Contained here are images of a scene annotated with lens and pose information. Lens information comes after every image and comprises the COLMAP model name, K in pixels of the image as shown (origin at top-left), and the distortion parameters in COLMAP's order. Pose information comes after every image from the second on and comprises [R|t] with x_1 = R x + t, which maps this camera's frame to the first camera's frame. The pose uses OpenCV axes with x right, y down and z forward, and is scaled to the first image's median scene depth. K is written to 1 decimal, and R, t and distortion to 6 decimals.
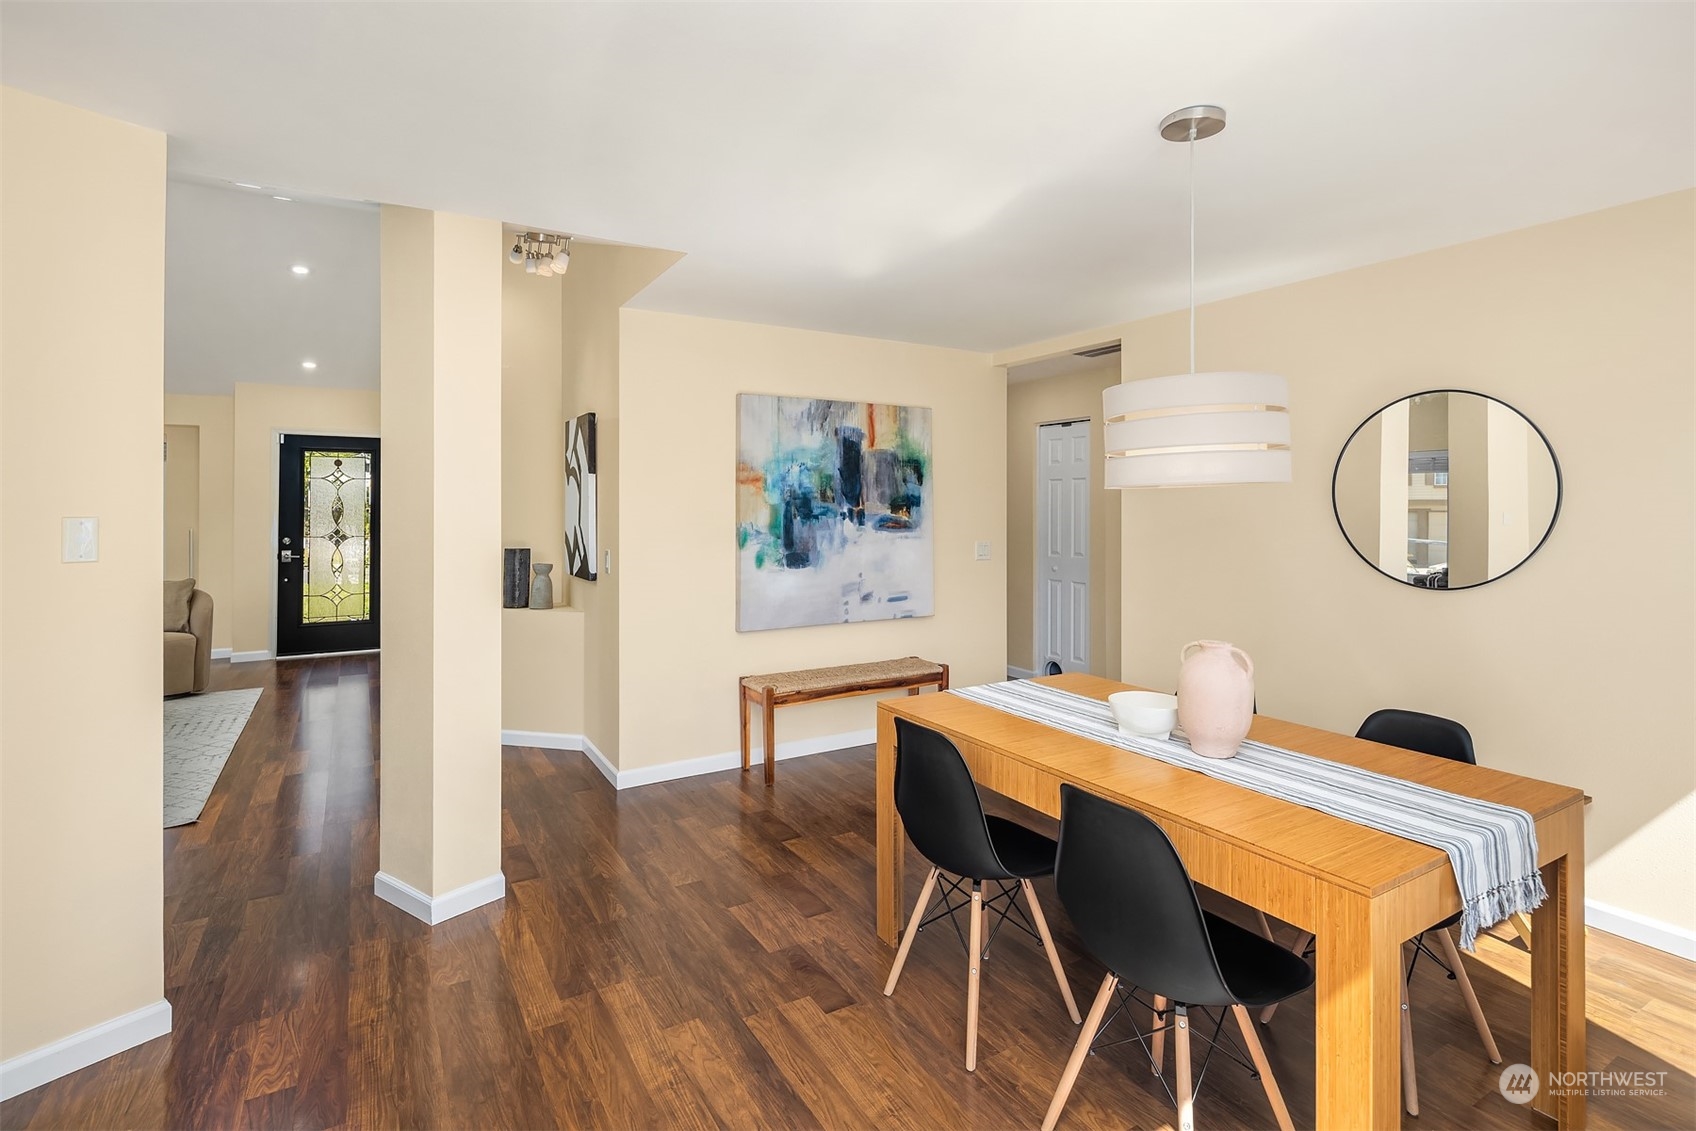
lens RADIAL K [[816.7, 0, 854.8], [0, 816.7, 509.1], [0, 0, 1]] dist [-0.002886, -0.000503]
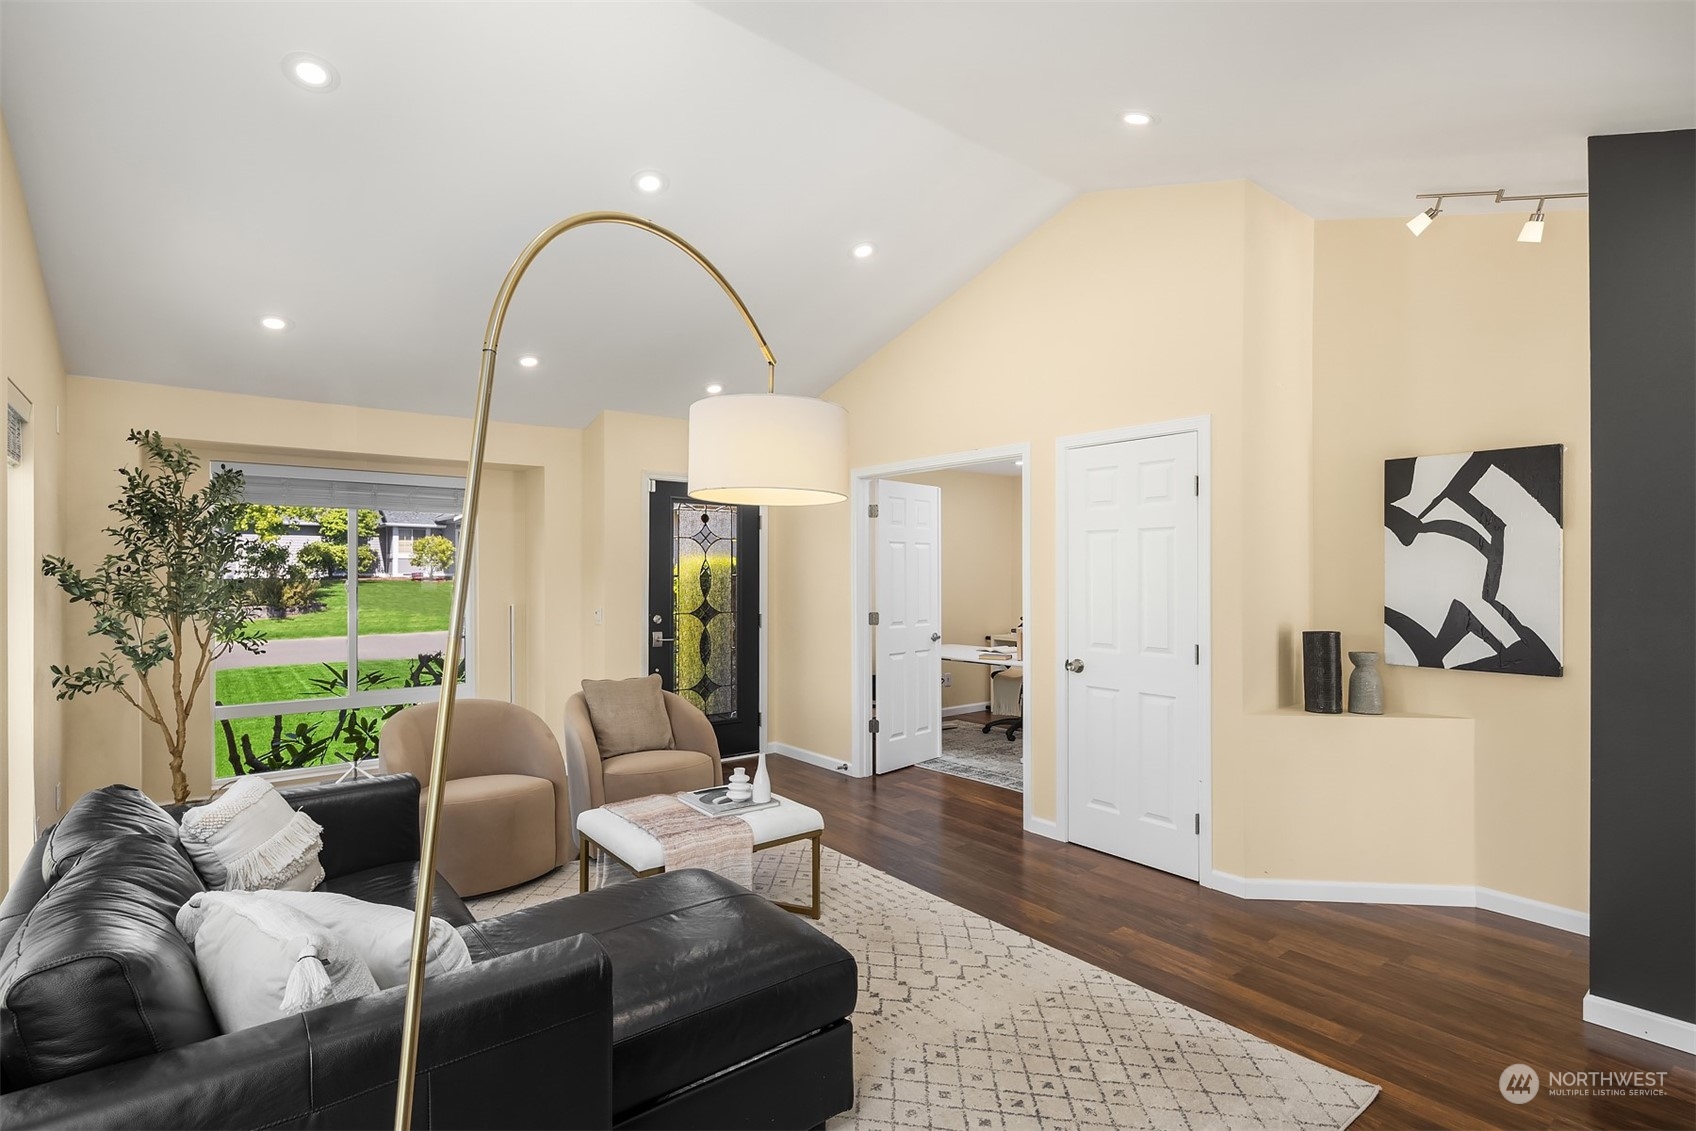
lens RADIAL K [[820.3, 0, 847.1], [0, 820.3, 571.4], [0, 0, 1]] dist [-0.001131, -0.000052]
pose [[0.994228, -0.008833, 0.106928, -0.601318], [0.008455, 0.999956, 0.003989, -0.007548], [-0.106958, -0.003061, 0.994259, 0.212707]]
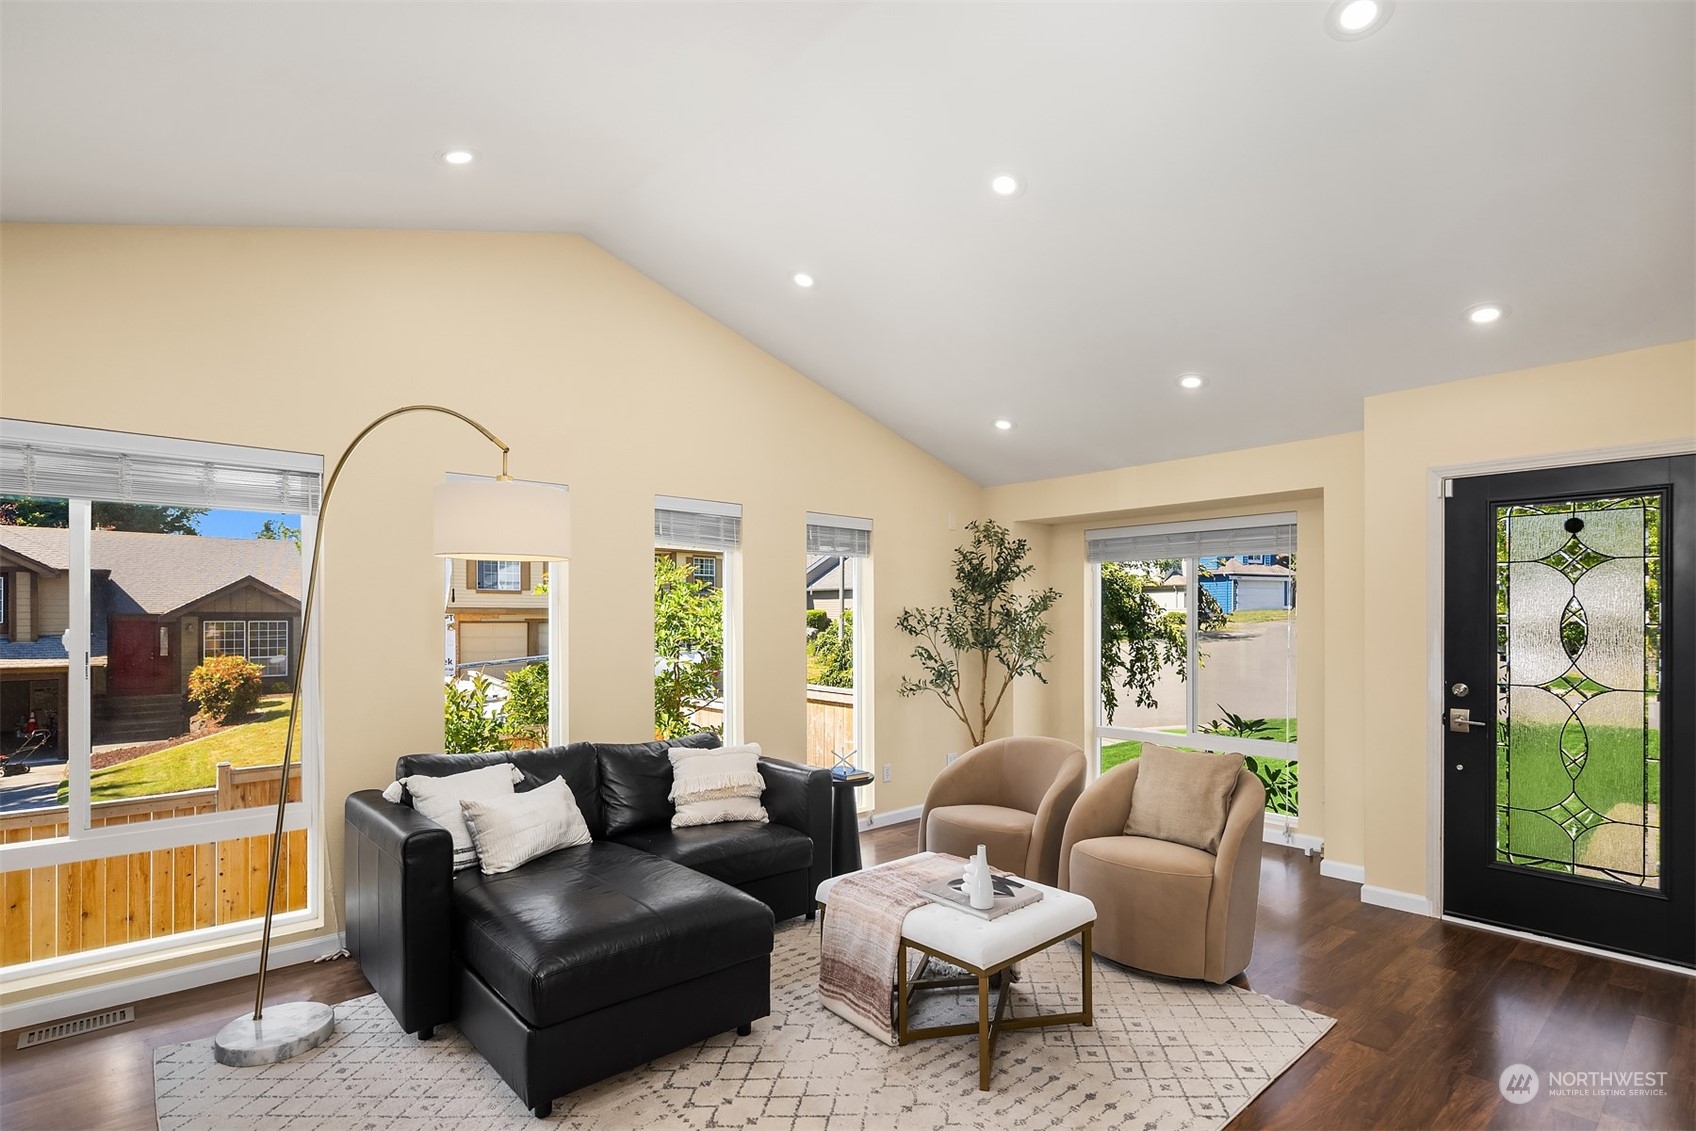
lens RADIAL K [[815.1, 0, 850.5], [0, 815.1, 617.2], [0, 0, 1]] dist [-0.001688, -0.000357]
pose [[0.170704, -0.009004, -0.985281, -0.264939], [0.005206, 0.999953, -0.008236, -0.003645], [0.985309, -0.003723, 0.170742, 0.542836]]
